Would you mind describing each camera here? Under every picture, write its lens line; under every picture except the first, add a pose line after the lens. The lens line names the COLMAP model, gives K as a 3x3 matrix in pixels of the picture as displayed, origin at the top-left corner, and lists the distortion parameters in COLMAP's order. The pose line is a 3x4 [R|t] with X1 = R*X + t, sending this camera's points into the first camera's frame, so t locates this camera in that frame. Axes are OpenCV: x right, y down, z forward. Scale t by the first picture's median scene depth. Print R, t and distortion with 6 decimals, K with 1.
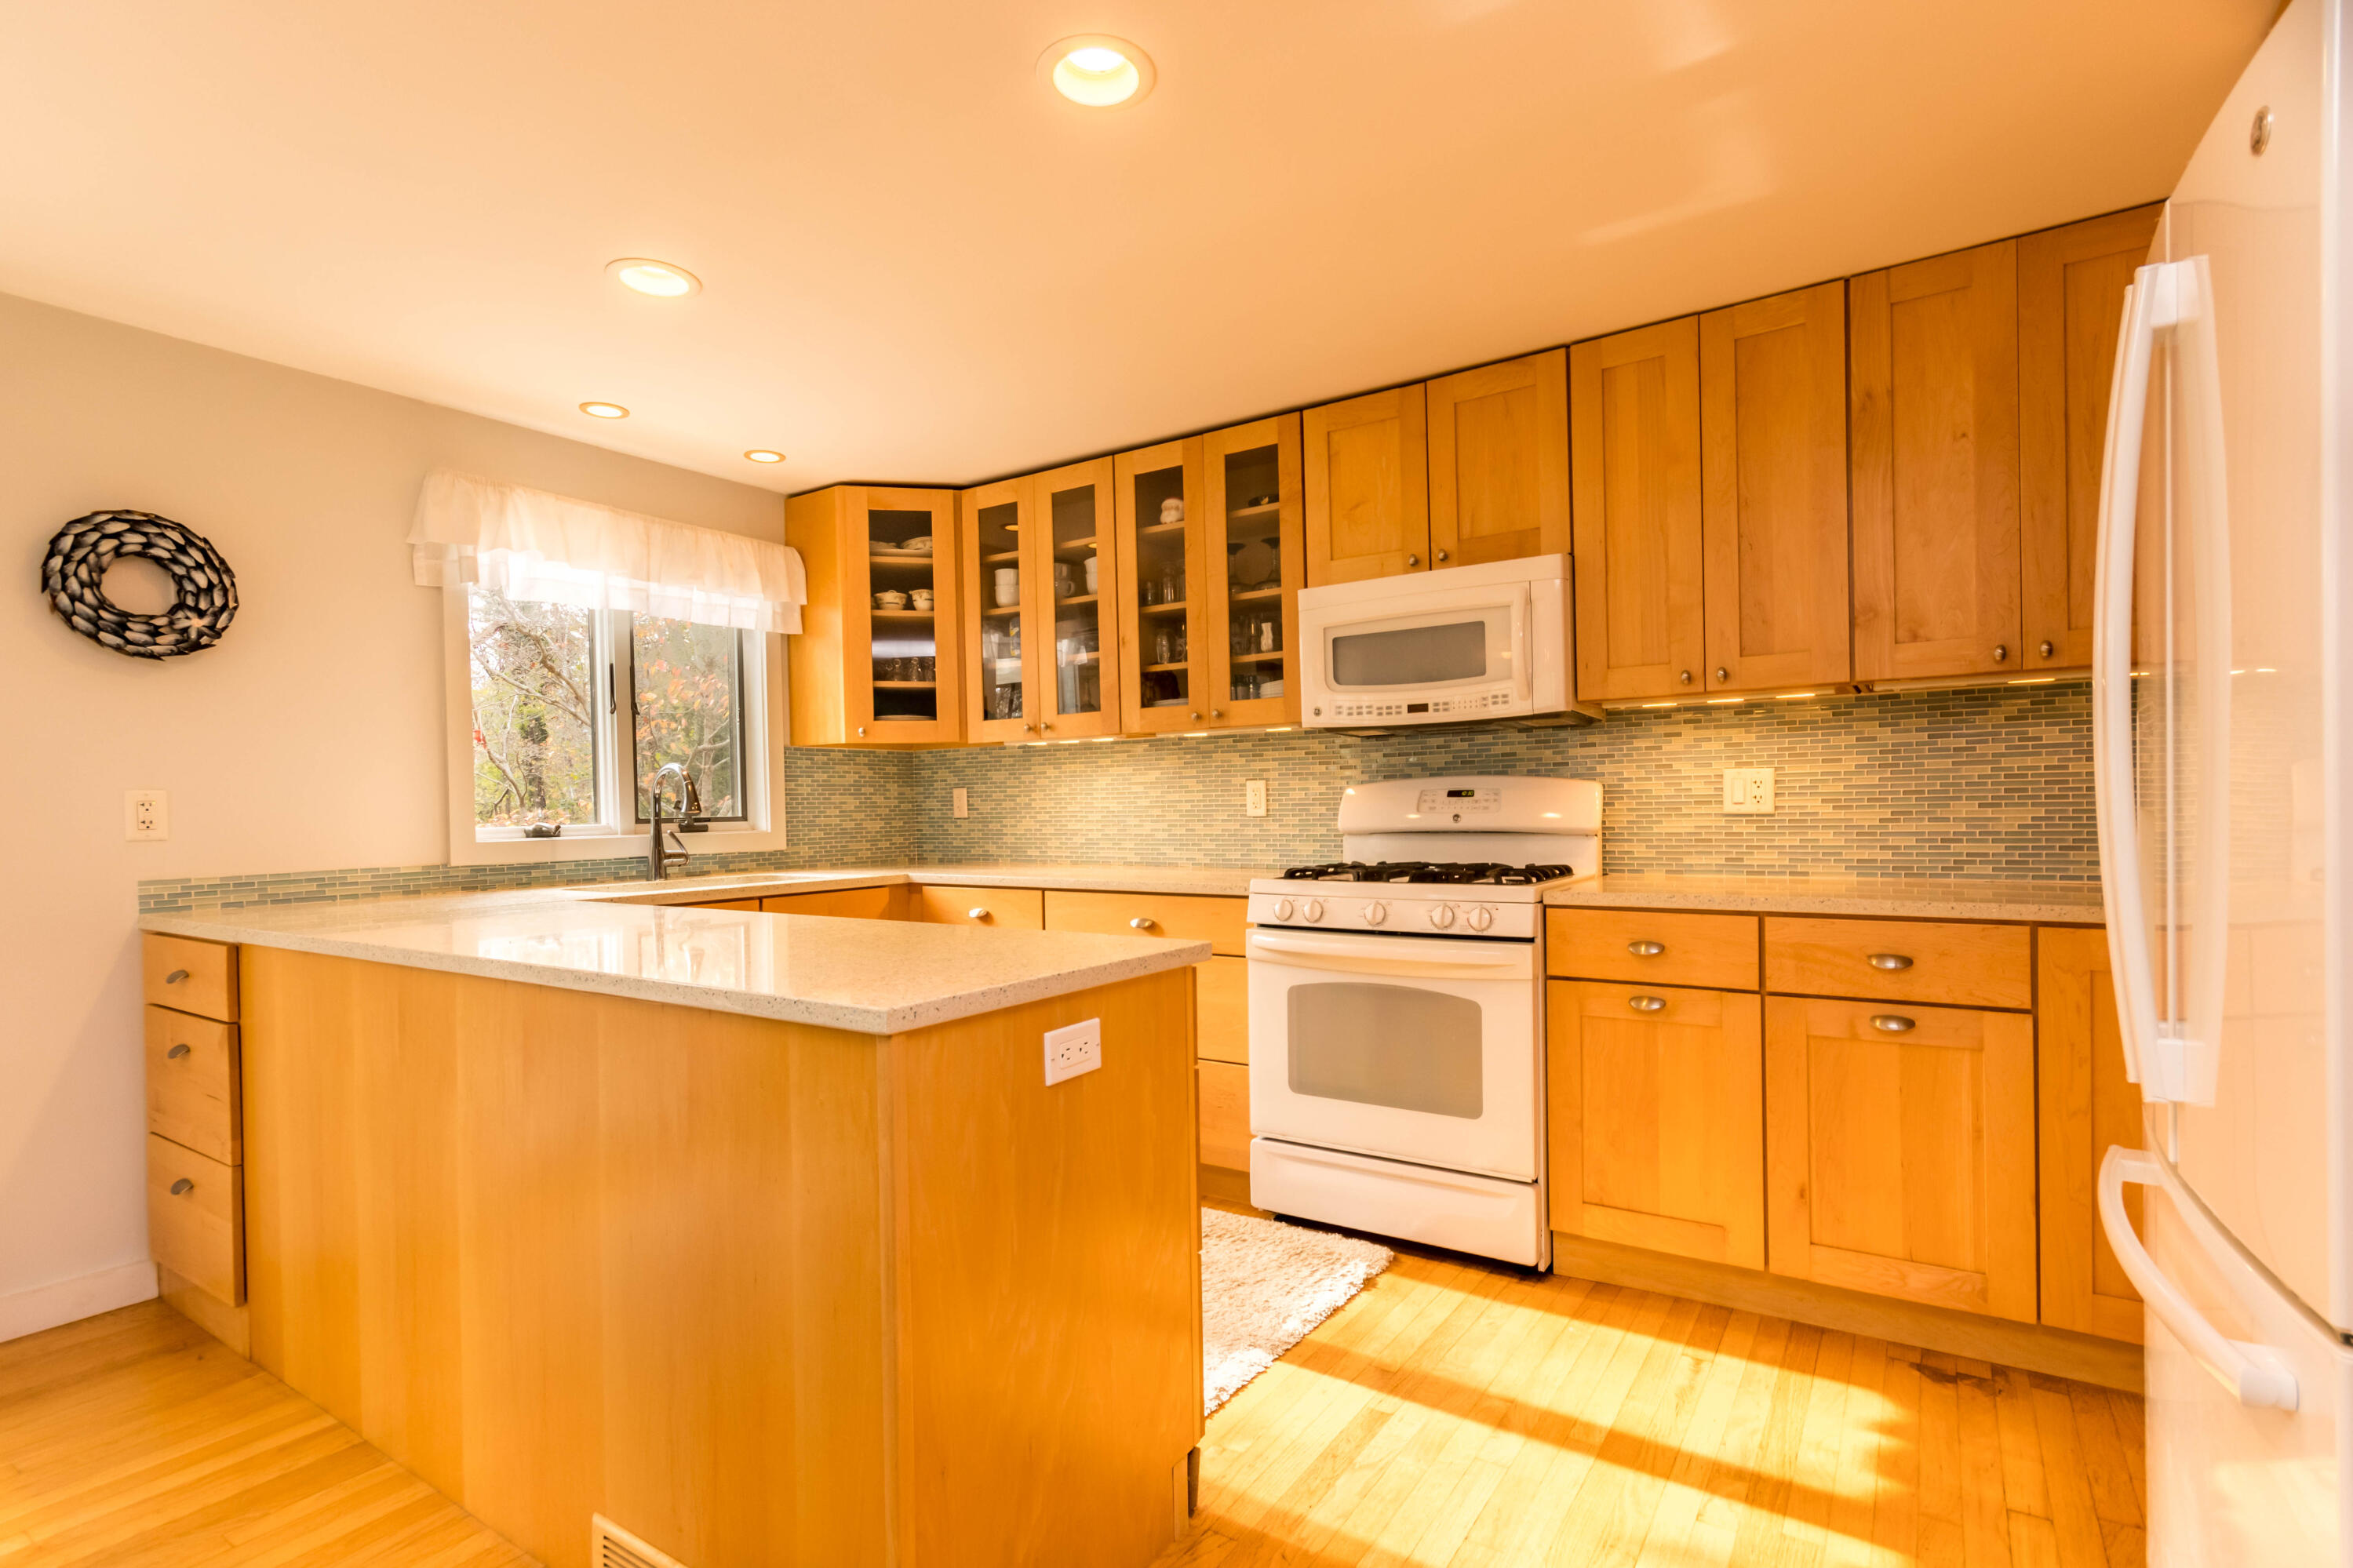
lens RADIAL K [[1124.8, 0, 1172.0], [0, 1124.8, 825.1], [0, 0, 1]] dist [0.015073, -0.001307]
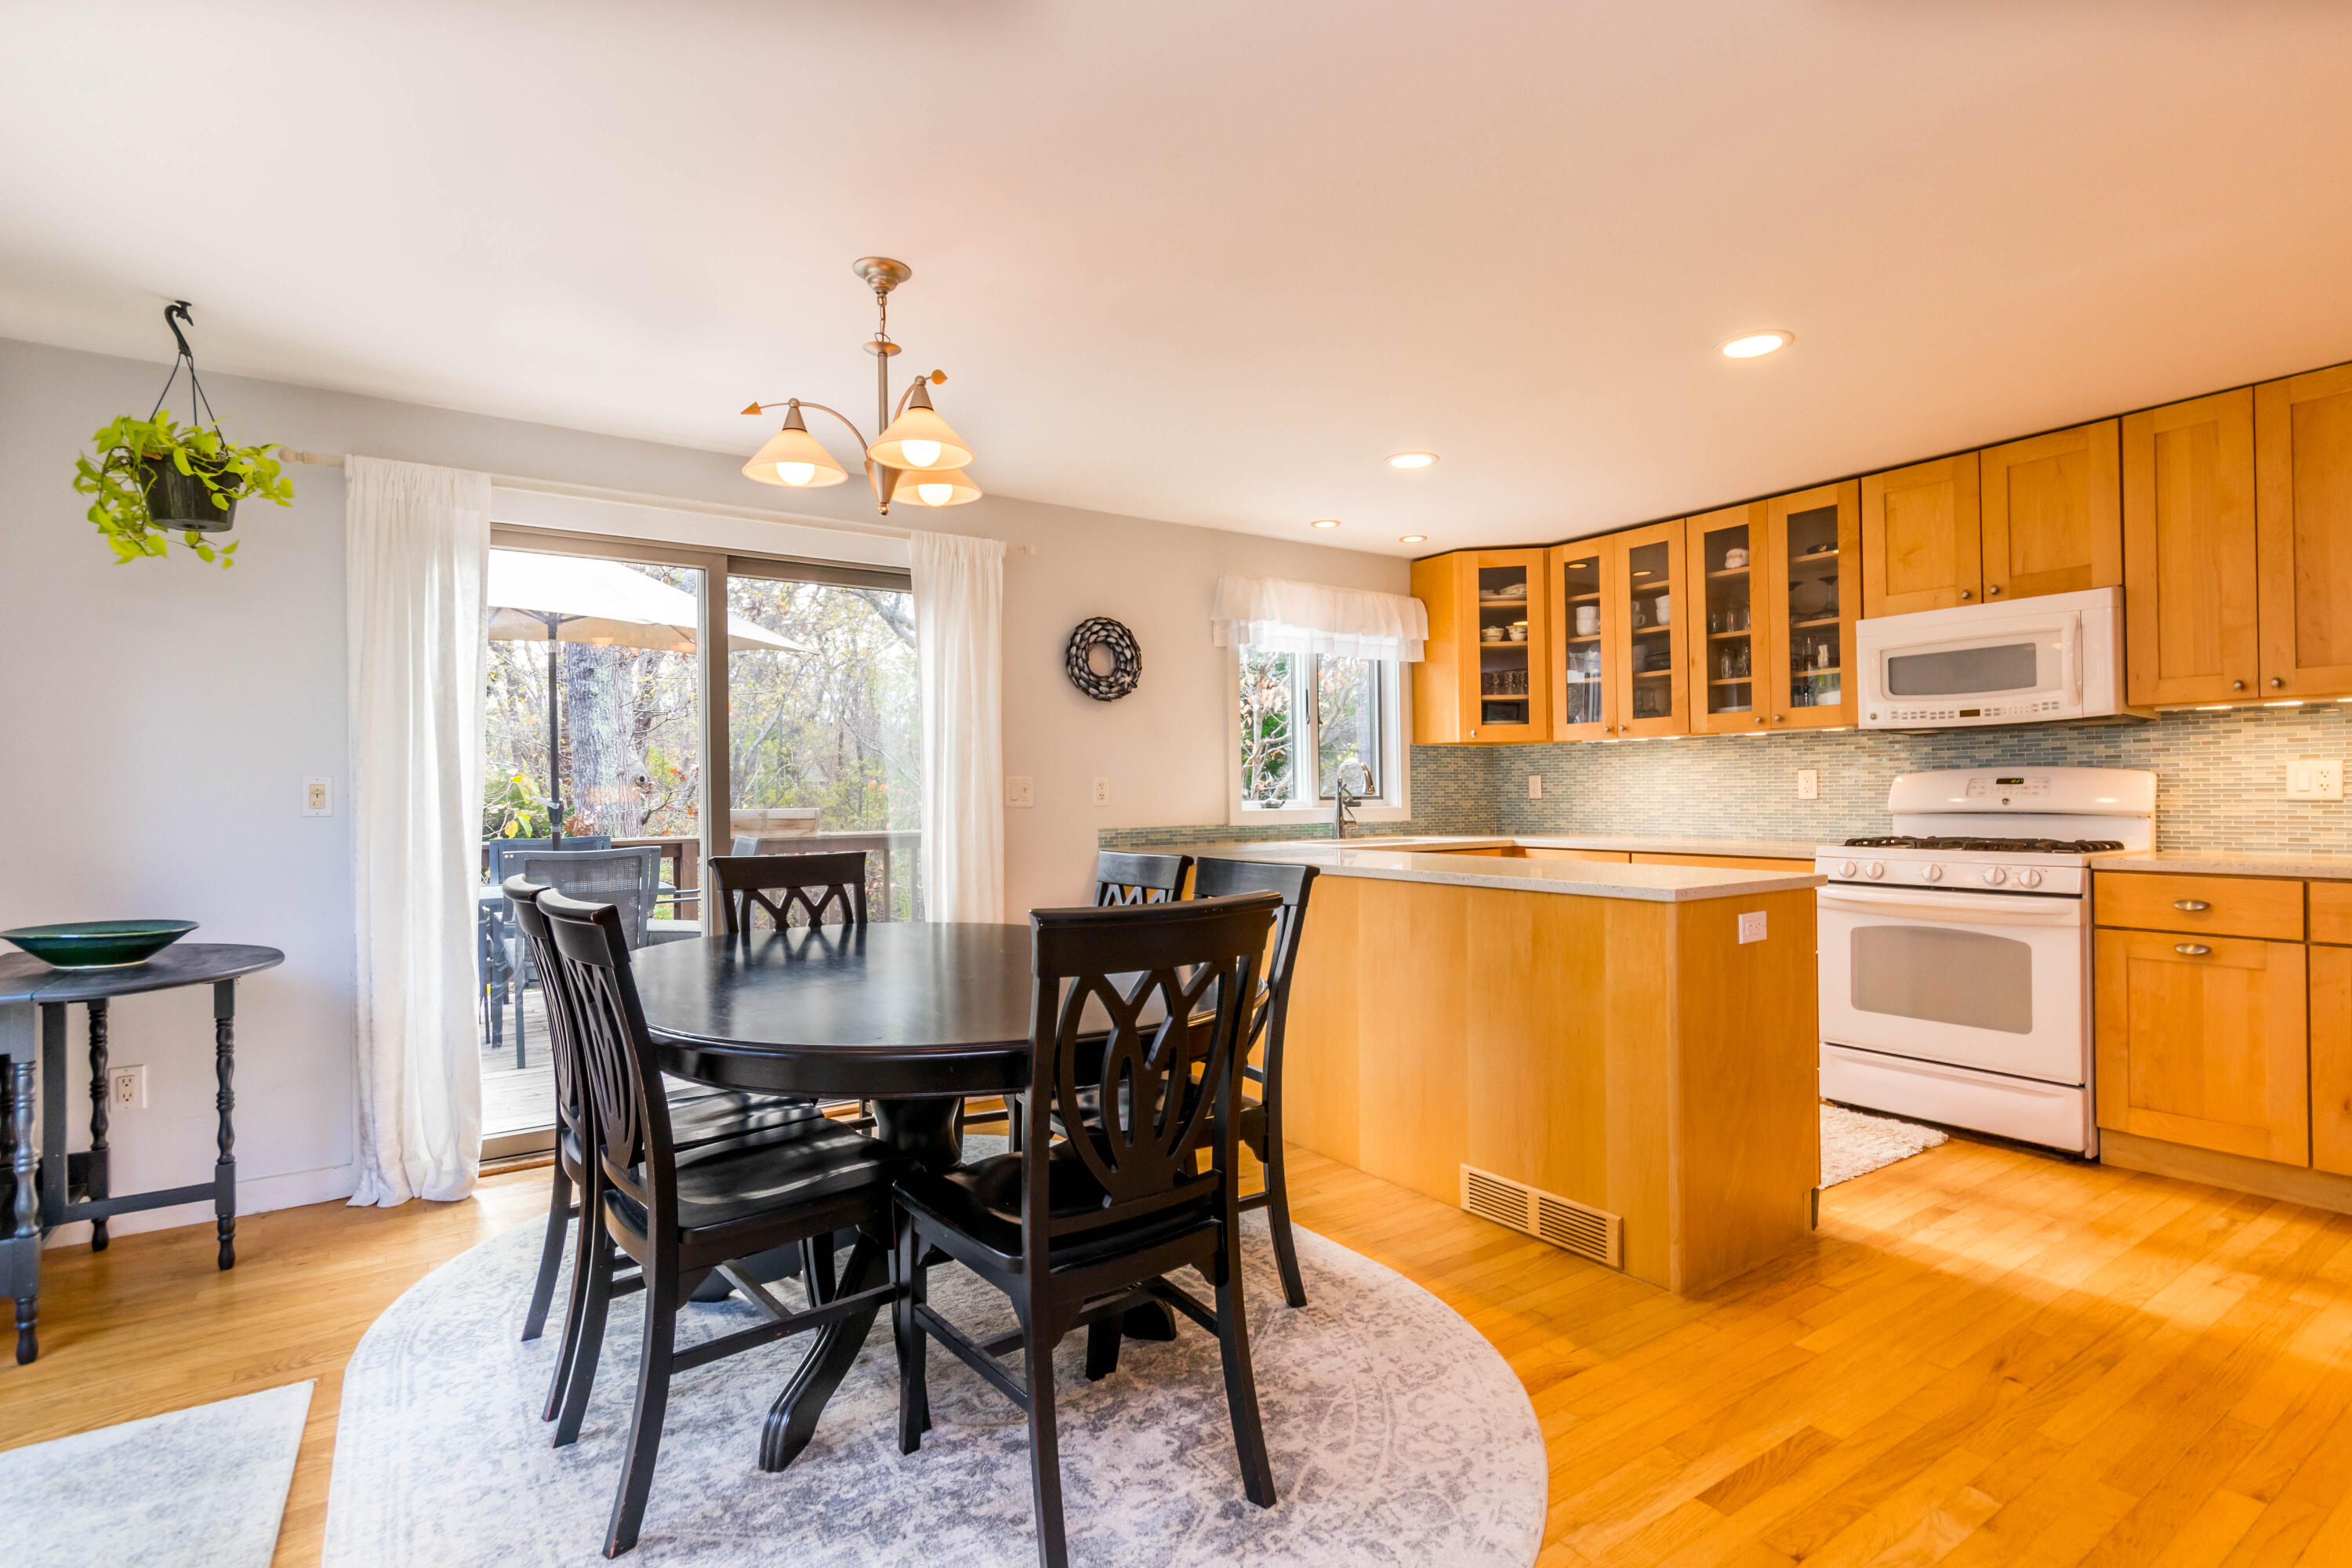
lens RADIAL K [[1124.4, 0, 1189.1], [0, 1124.4, 797.5], [0, 0, 1]] dist [0.015073, -0.001307]
pose [[0.933781, 0.009068, -0.357729, -0.139570], [-0.013010, 0.999878, -0.008614, 0.012059], [0.357608, 0.012697, 0.933786, -0.478536]]
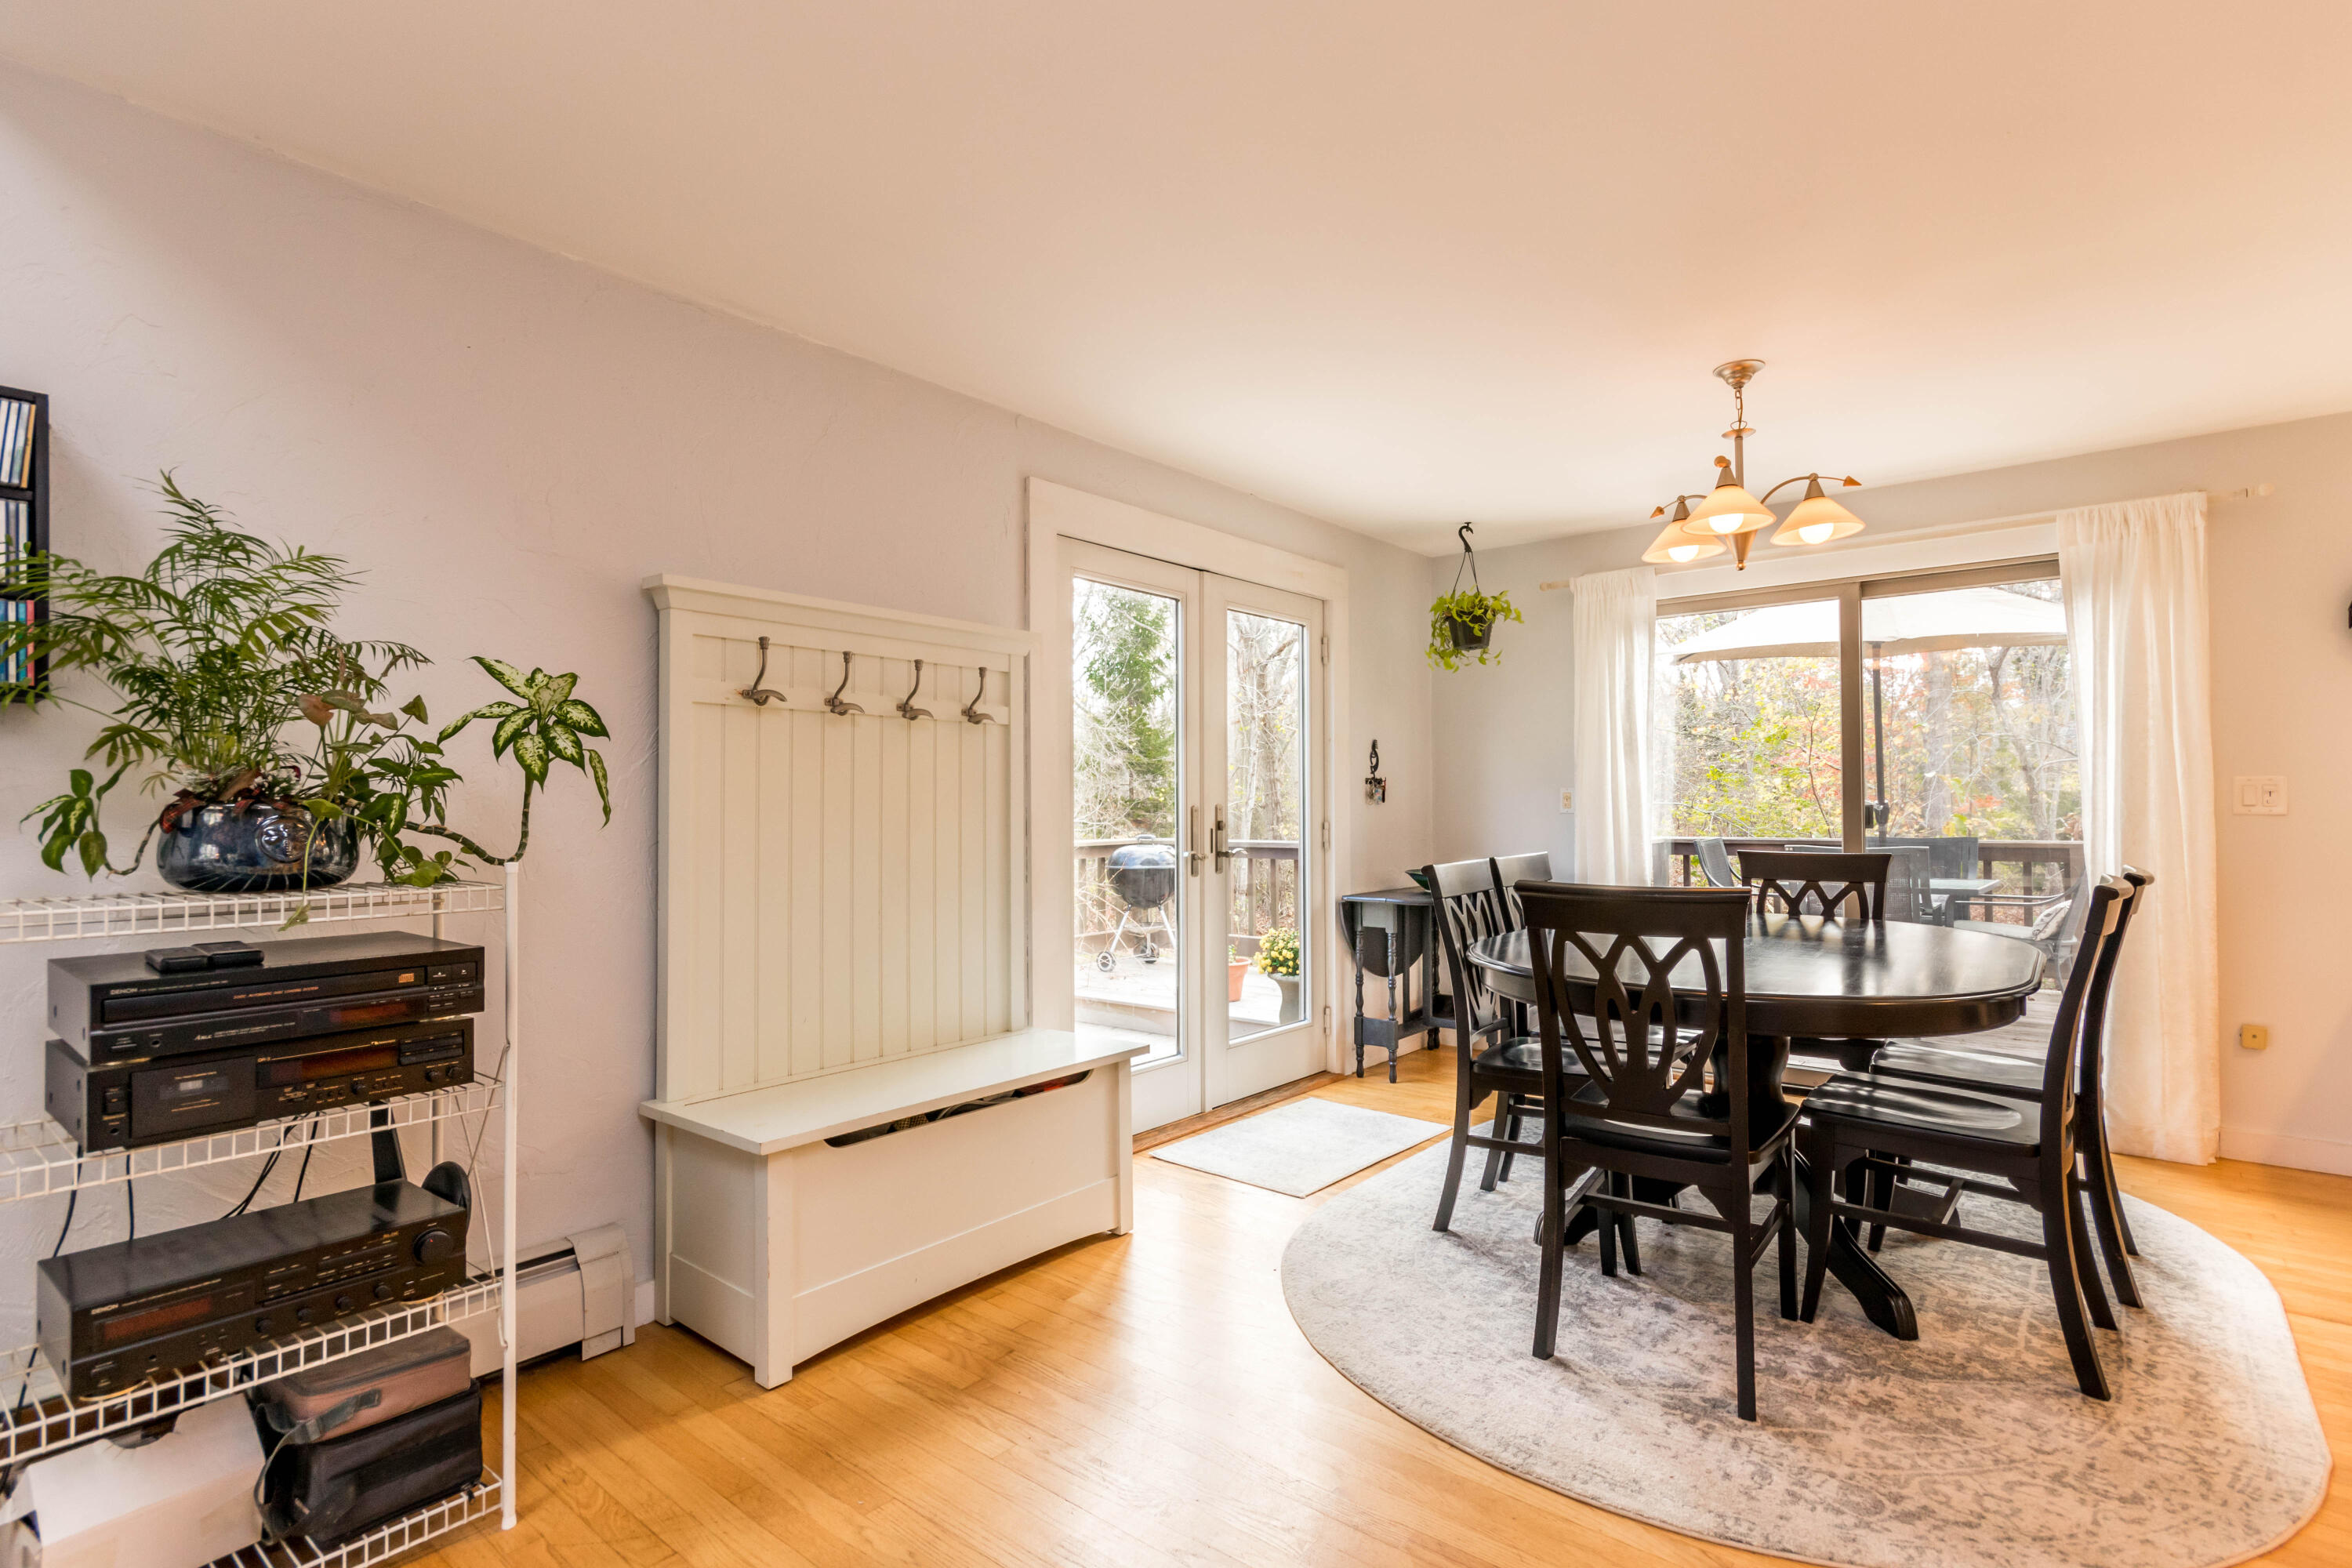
lens RADIAL K [[1124.4, 0, 1179.4], [0, 1124.4, 789.7], [0, 0, 1]] dist [0.015073, -0.001307]
pose [[-0.086163, 0.003607, -0.996275, 0.379000], [-0.011950, 0.999918, 0.004653, -0.002326], [0.996209, 0.012307, -0.086113, -0.205936]]
